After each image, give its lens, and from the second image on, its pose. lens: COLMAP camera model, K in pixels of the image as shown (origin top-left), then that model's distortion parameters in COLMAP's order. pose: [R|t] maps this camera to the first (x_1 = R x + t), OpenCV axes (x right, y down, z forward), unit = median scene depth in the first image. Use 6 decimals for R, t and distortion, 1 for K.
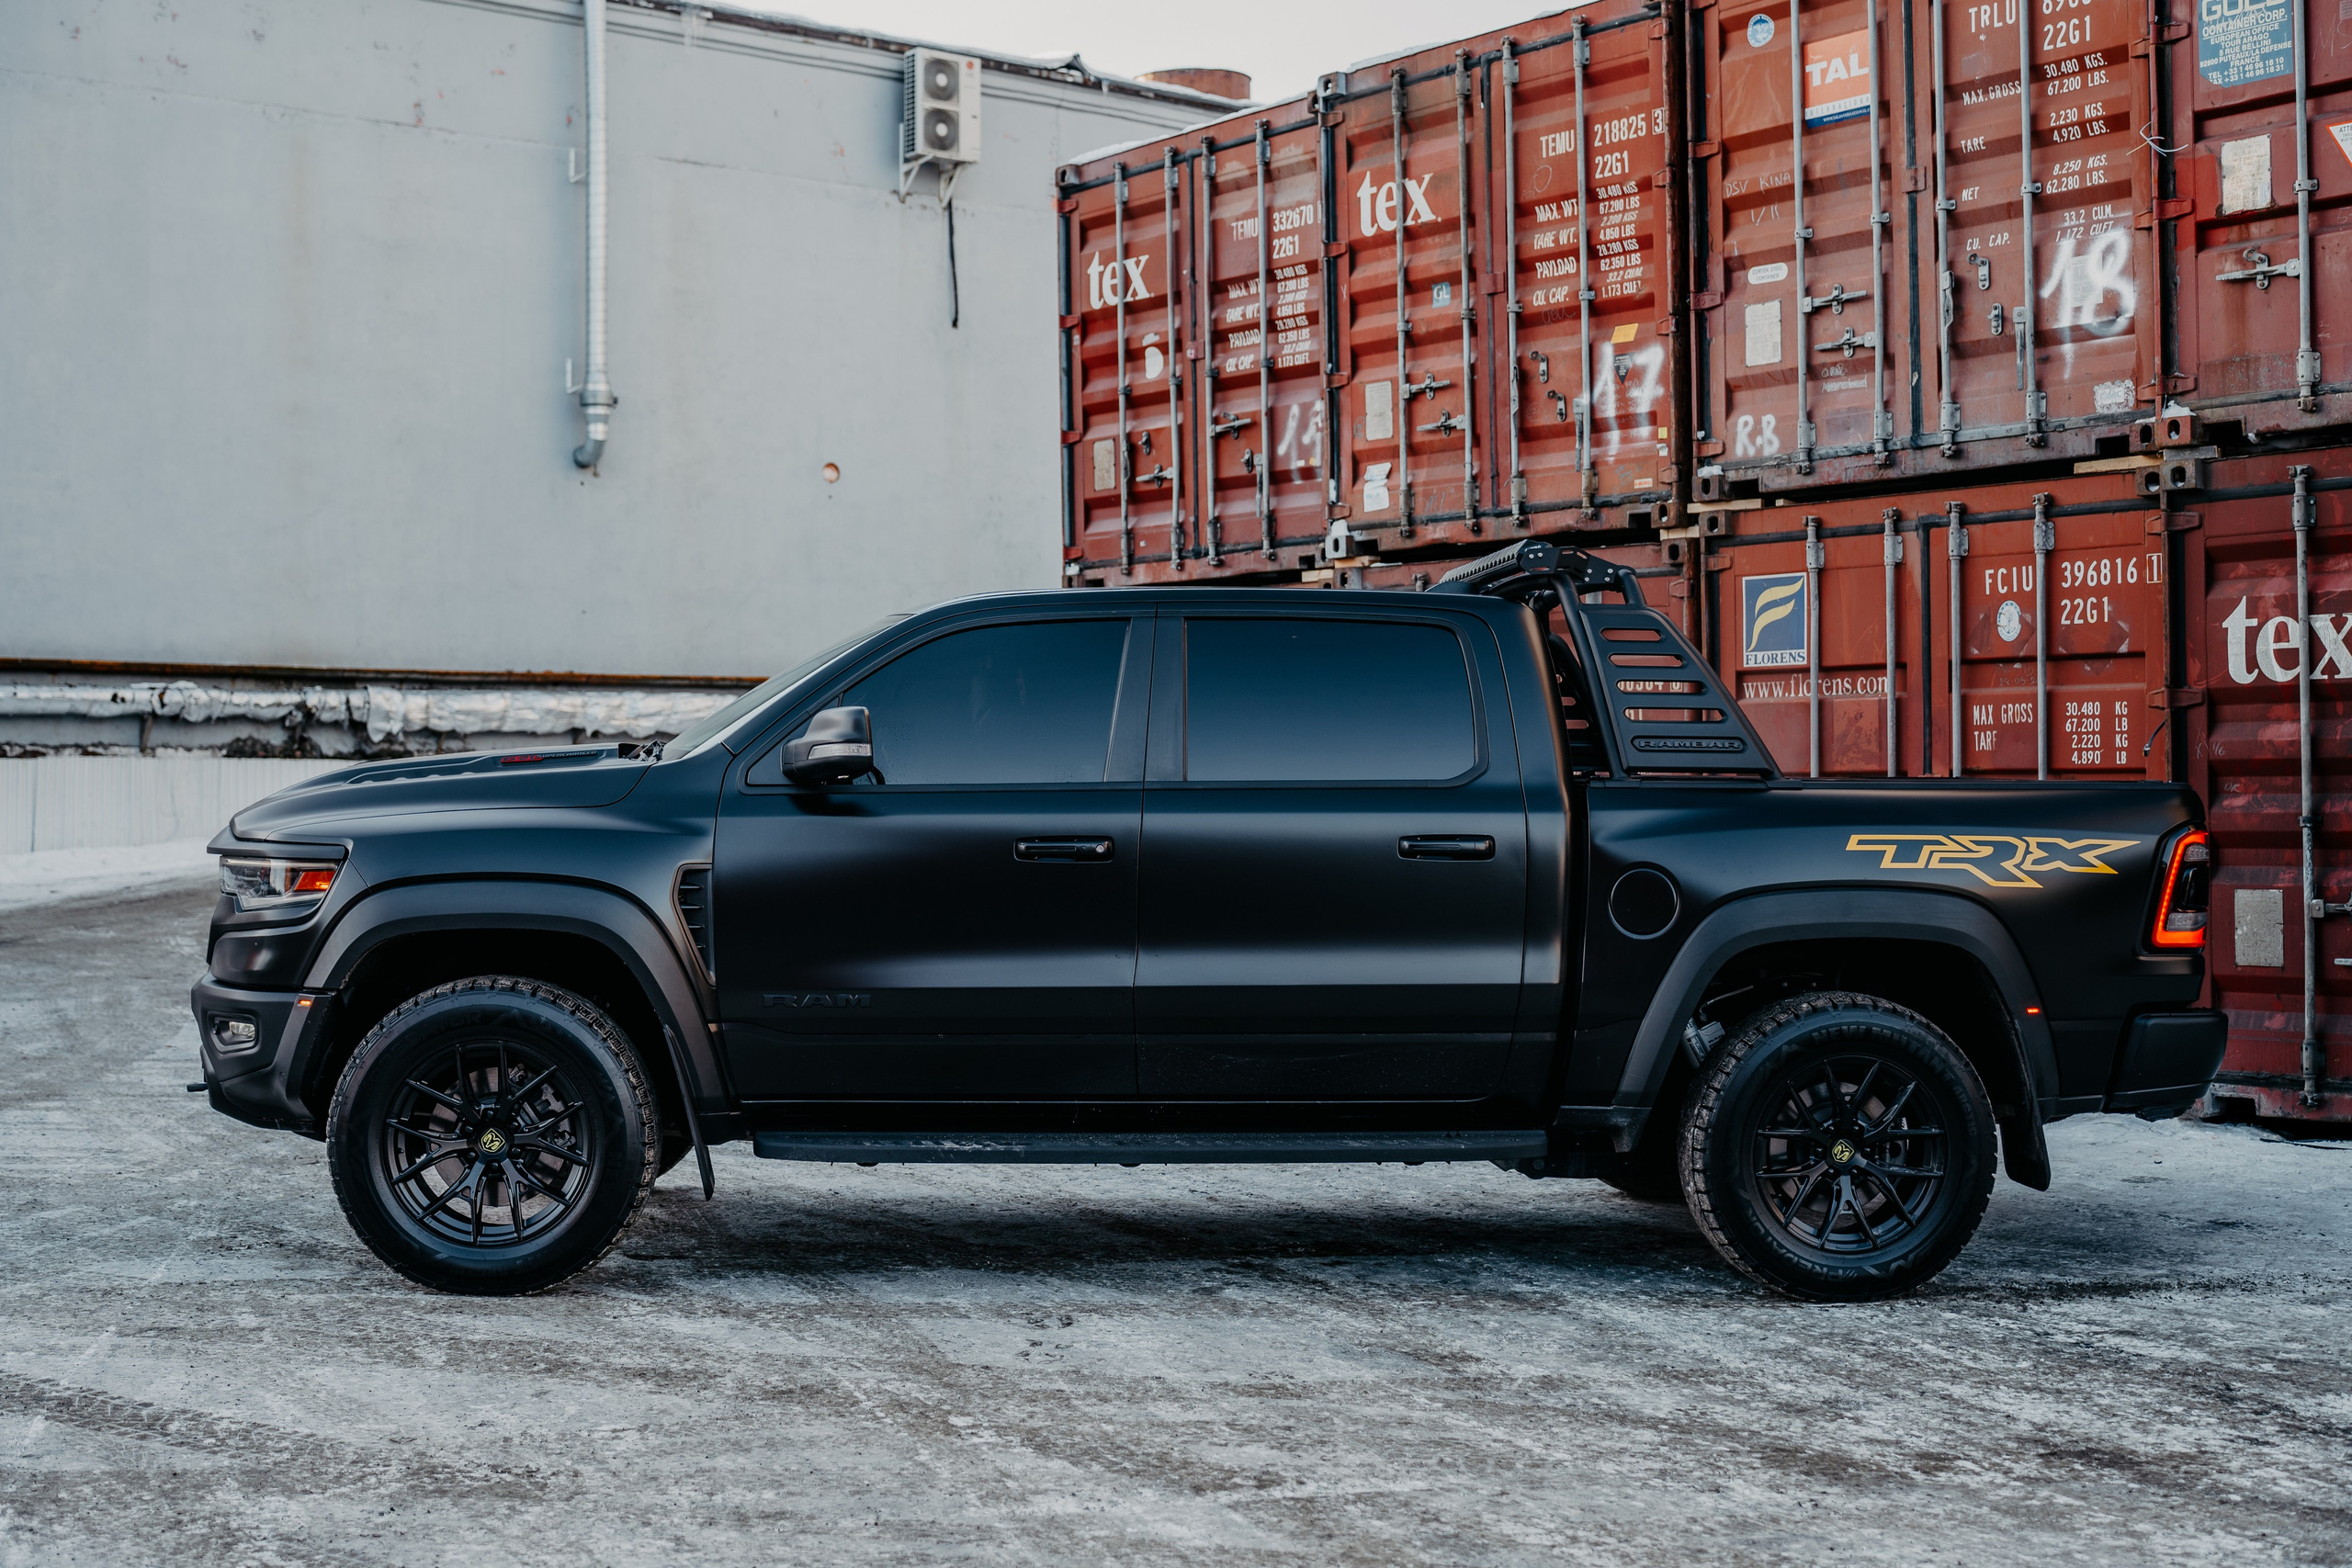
lens RADIAL K [[2785.9, 0, 1176.0], [0, 2785.9, 784.0], [0, 0, 1]] dist [-0.137244, 0.225373]
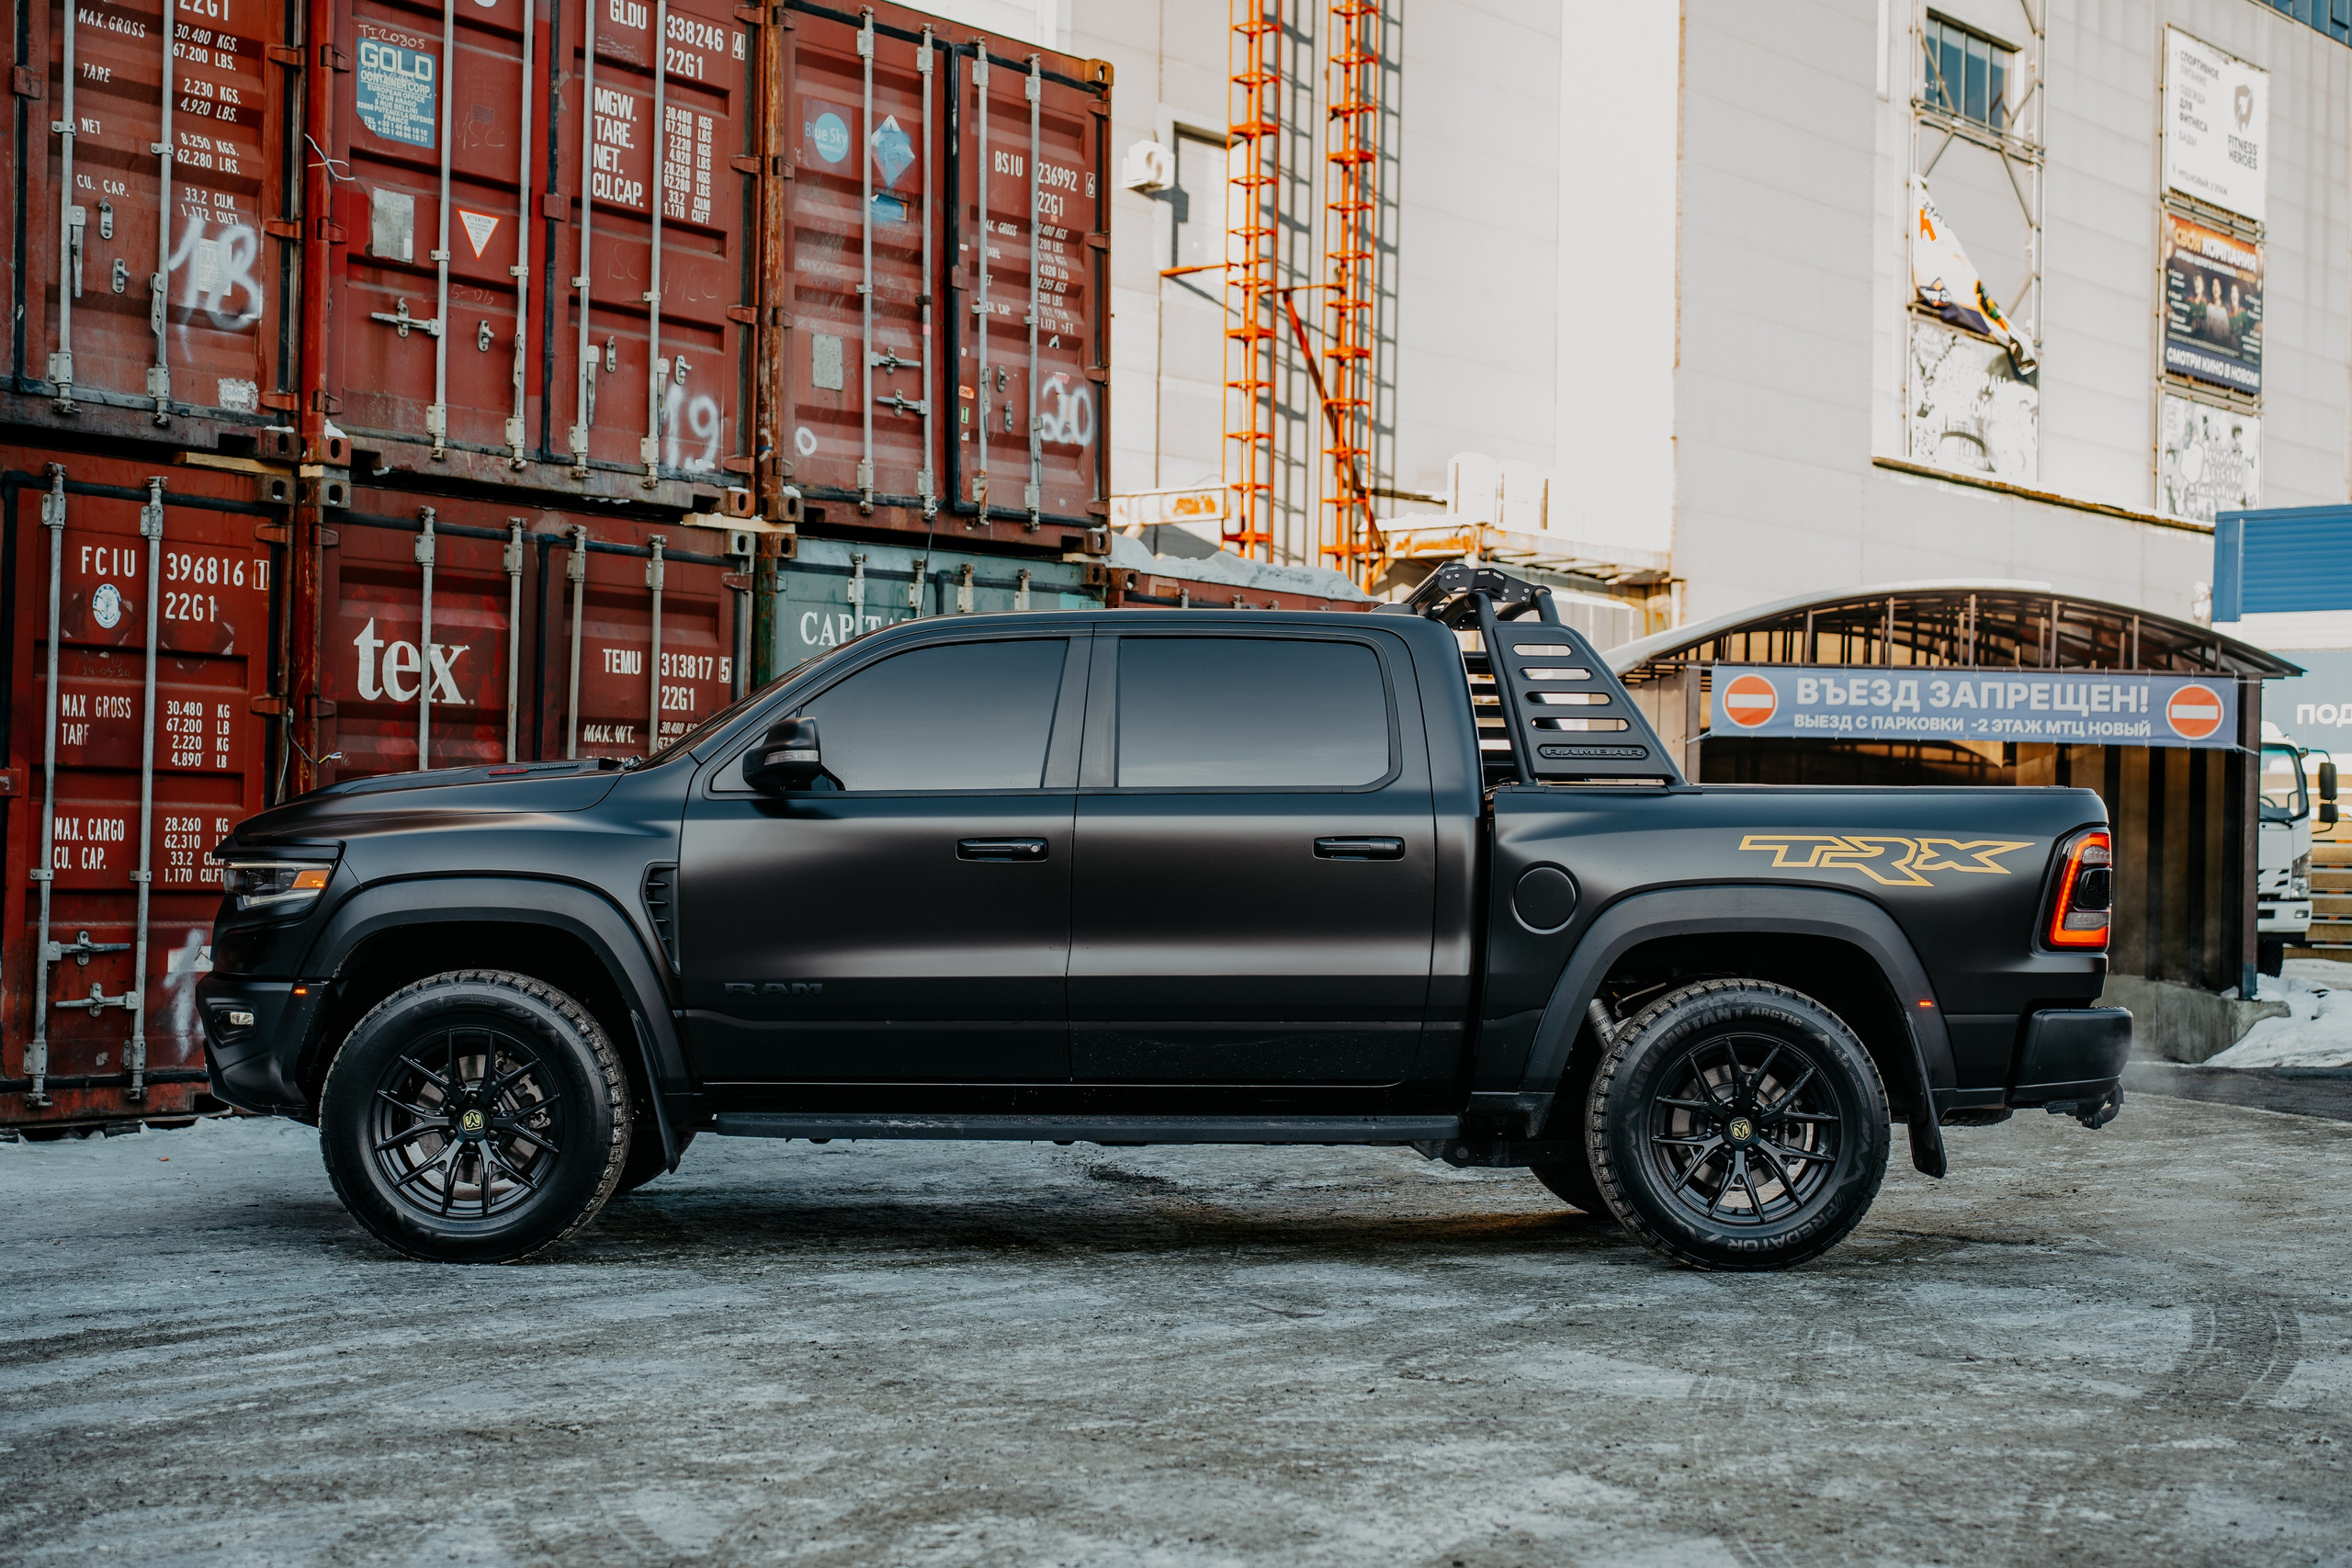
lens RADIAL K [[3089.3, 0, 1176.0], [0, 3089.3, 784.0], [0, 0, 1]] dist [0.018601, 0.156728]
pose [[-0.203972, 0.027663, 0.978586, -0.807680], [-0.020069, 0.999272, -0.032431, 0.027336], [-0.978771, -0.026255, -0.203269, 0.891318]]
